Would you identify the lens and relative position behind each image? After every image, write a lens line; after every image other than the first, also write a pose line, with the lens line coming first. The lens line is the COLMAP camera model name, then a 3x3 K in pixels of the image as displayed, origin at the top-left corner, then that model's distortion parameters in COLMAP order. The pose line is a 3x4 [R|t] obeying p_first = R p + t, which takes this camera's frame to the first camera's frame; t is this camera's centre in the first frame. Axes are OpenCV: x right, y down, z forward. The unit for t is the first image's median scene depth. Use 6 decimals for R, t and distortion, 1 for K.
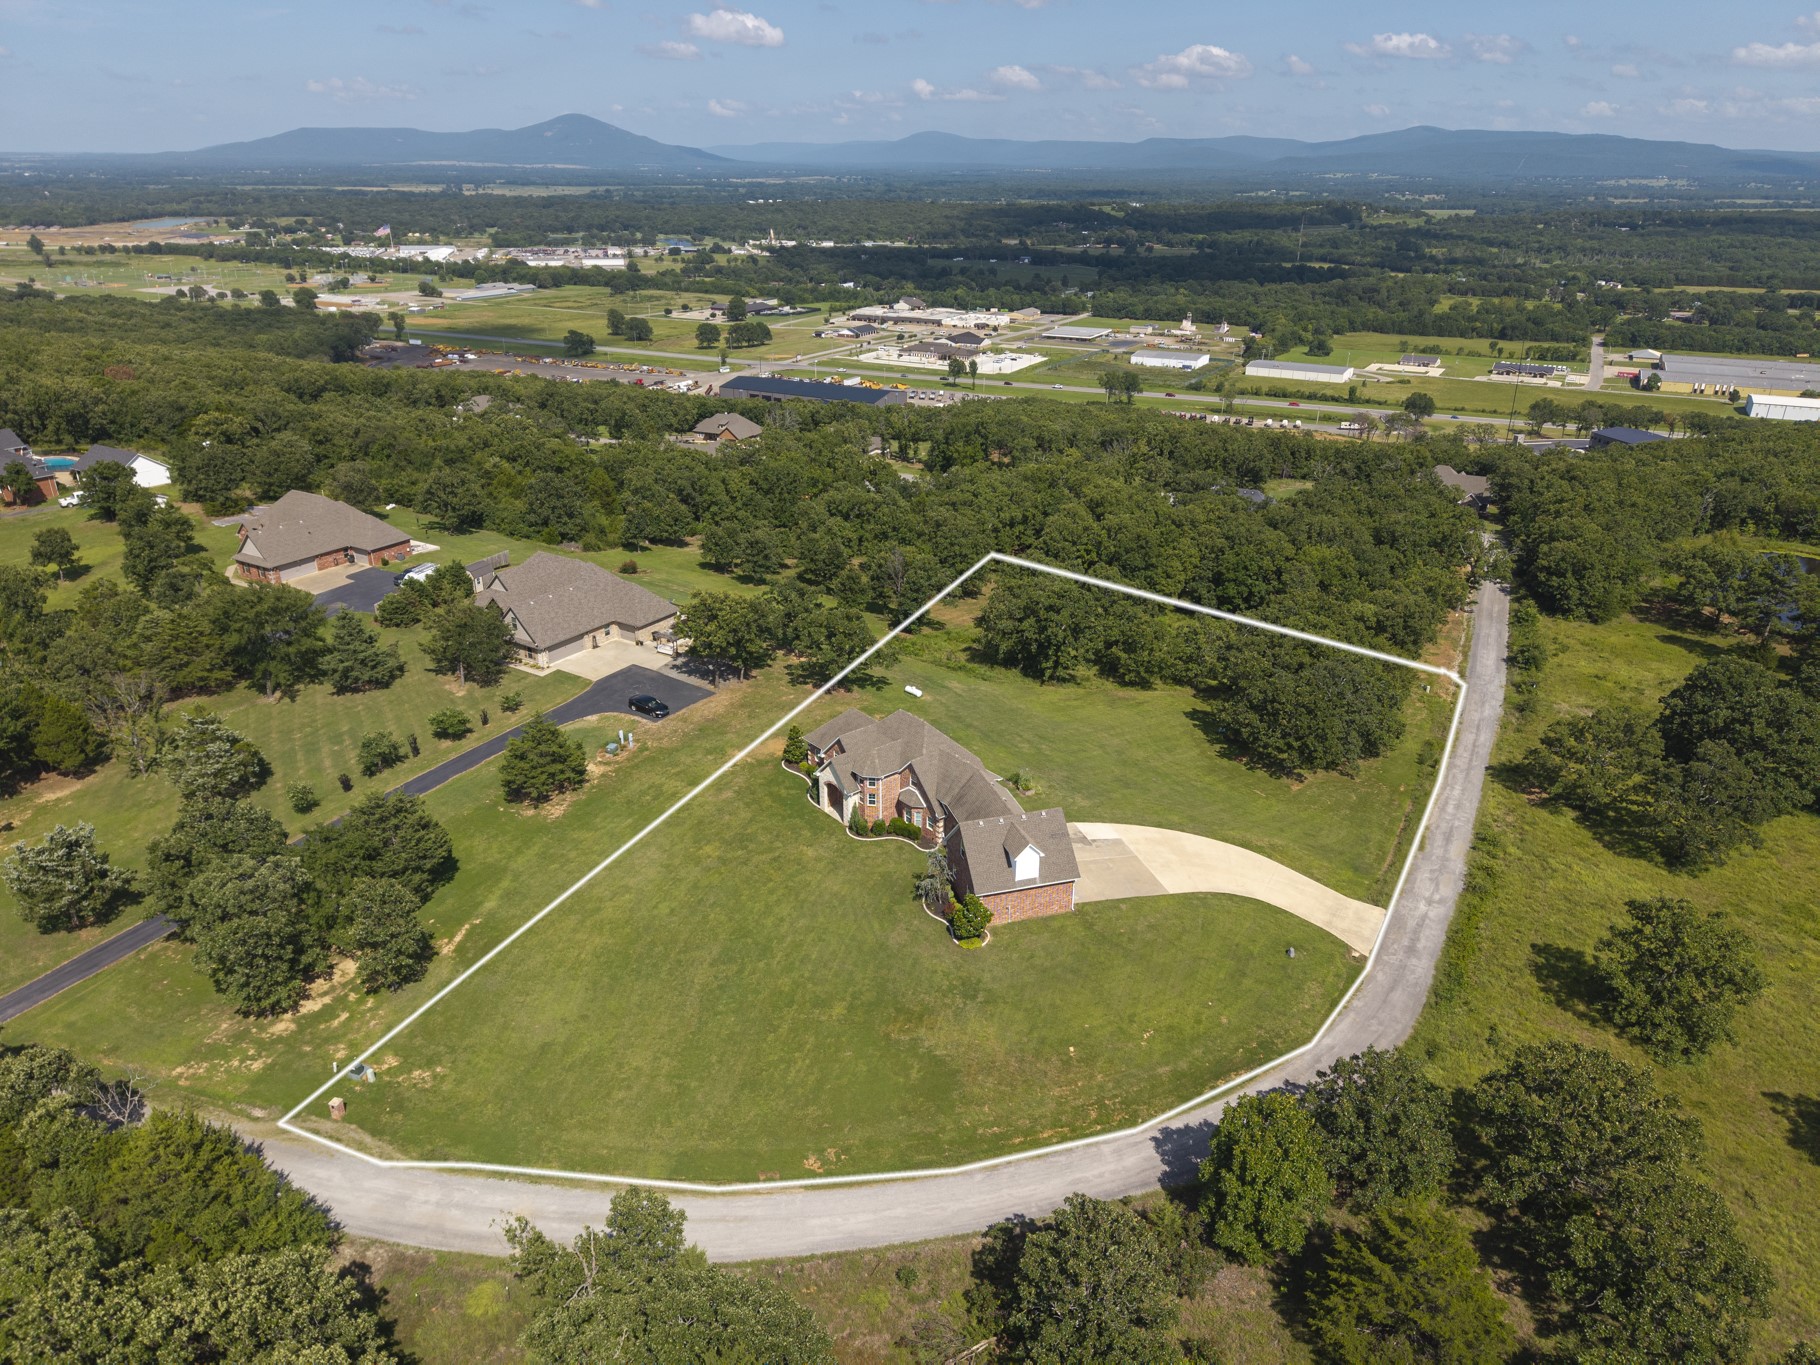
lens RADIAL K [[1296.3, 0, 883.5], [0, 1296.3, 730.8], [0, 0, 1]] dist [-0.003011, -0.008731]
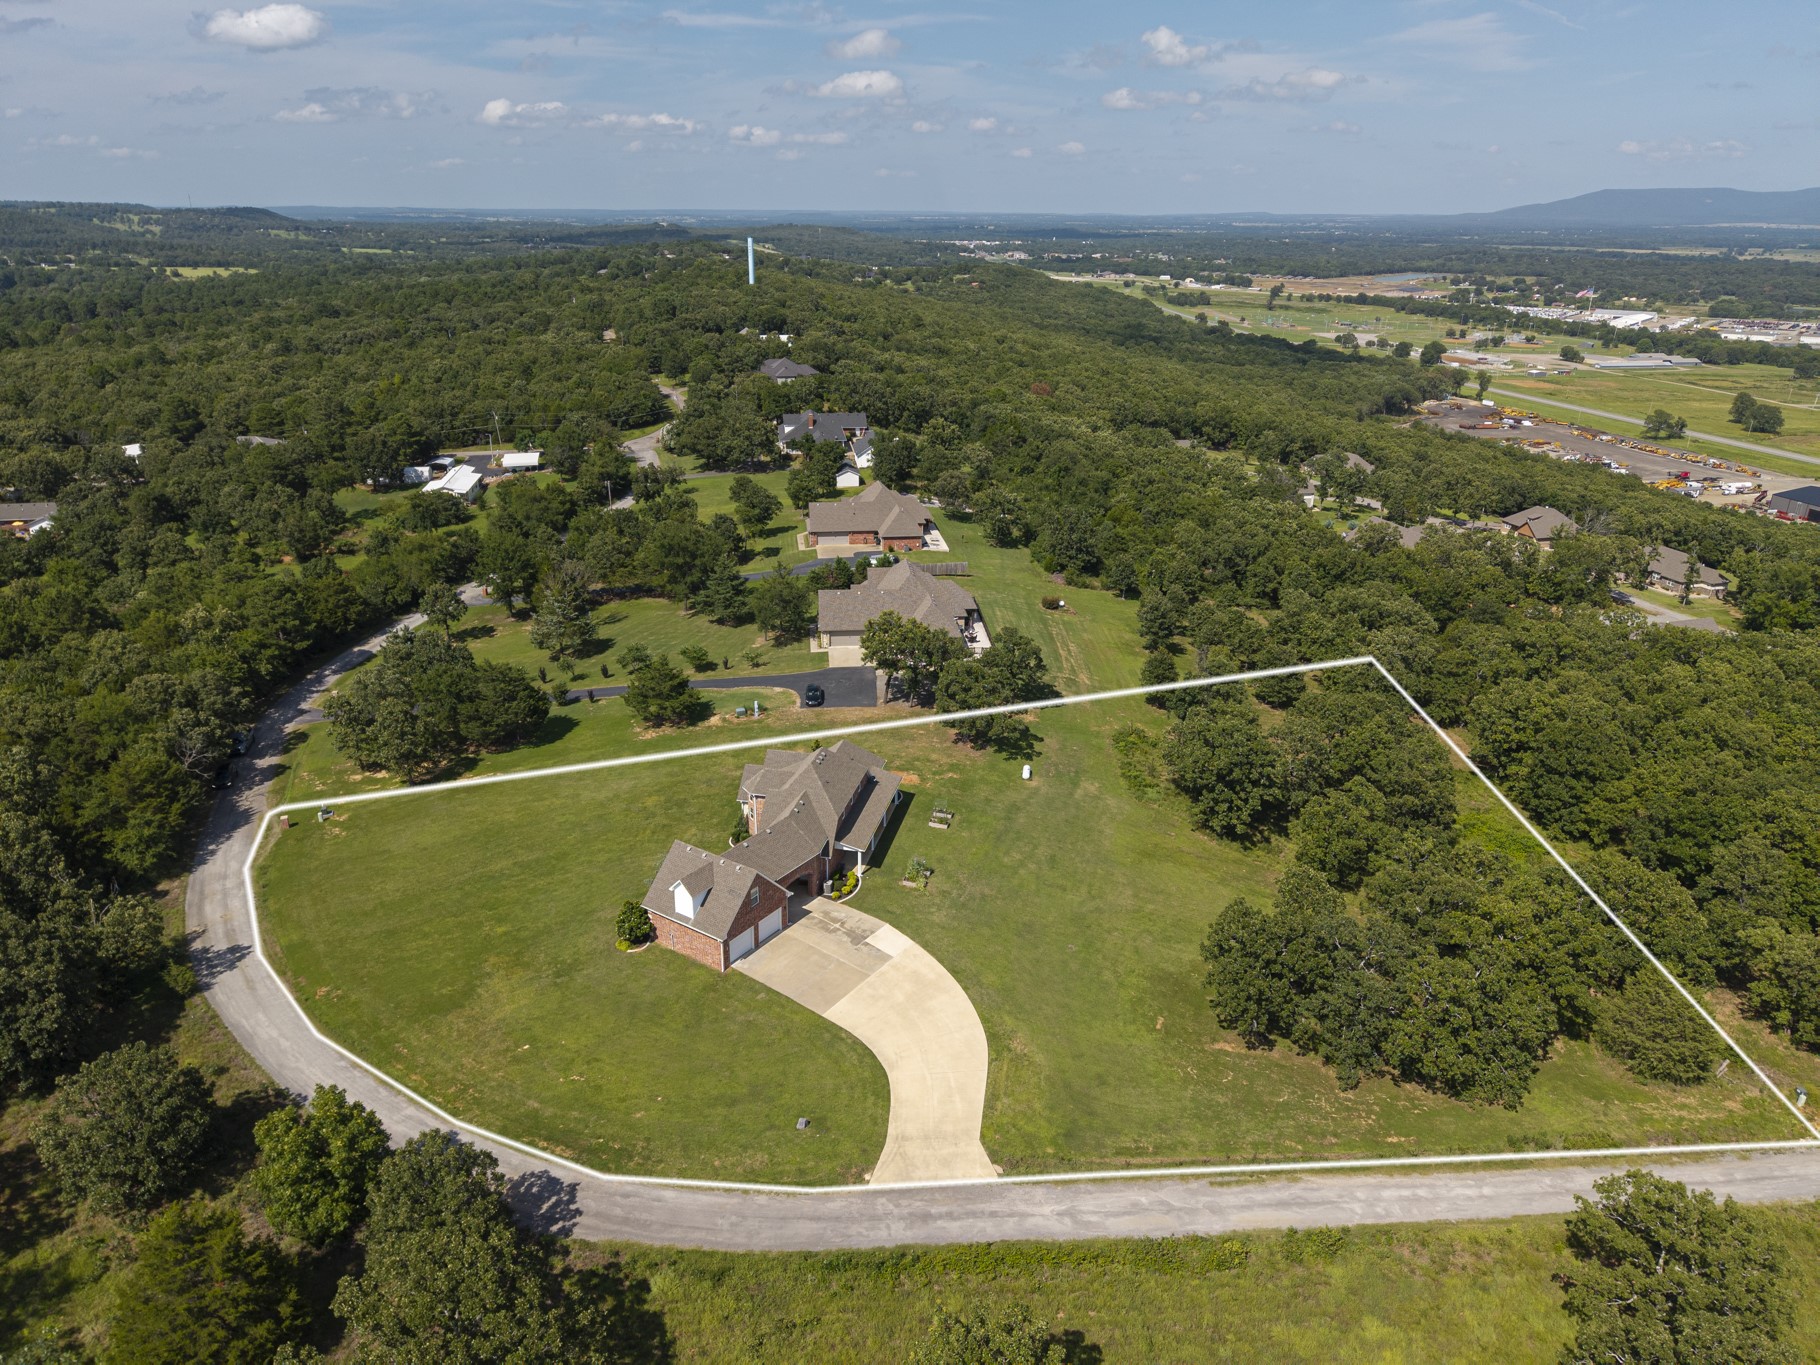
lens RADIAL K [[1251.1, 0, 905.3], [0, 1251.1, 681.7], [0, 0, 1]] dist [0.044243, -0.034433]
pose [[0.583559, 0.282194, -0.761463, 0.163989], [-0.331283, 0.938833, 0.094042, -0.038248], [0.741424, 0.197381, 0.641351, 0.078682]]
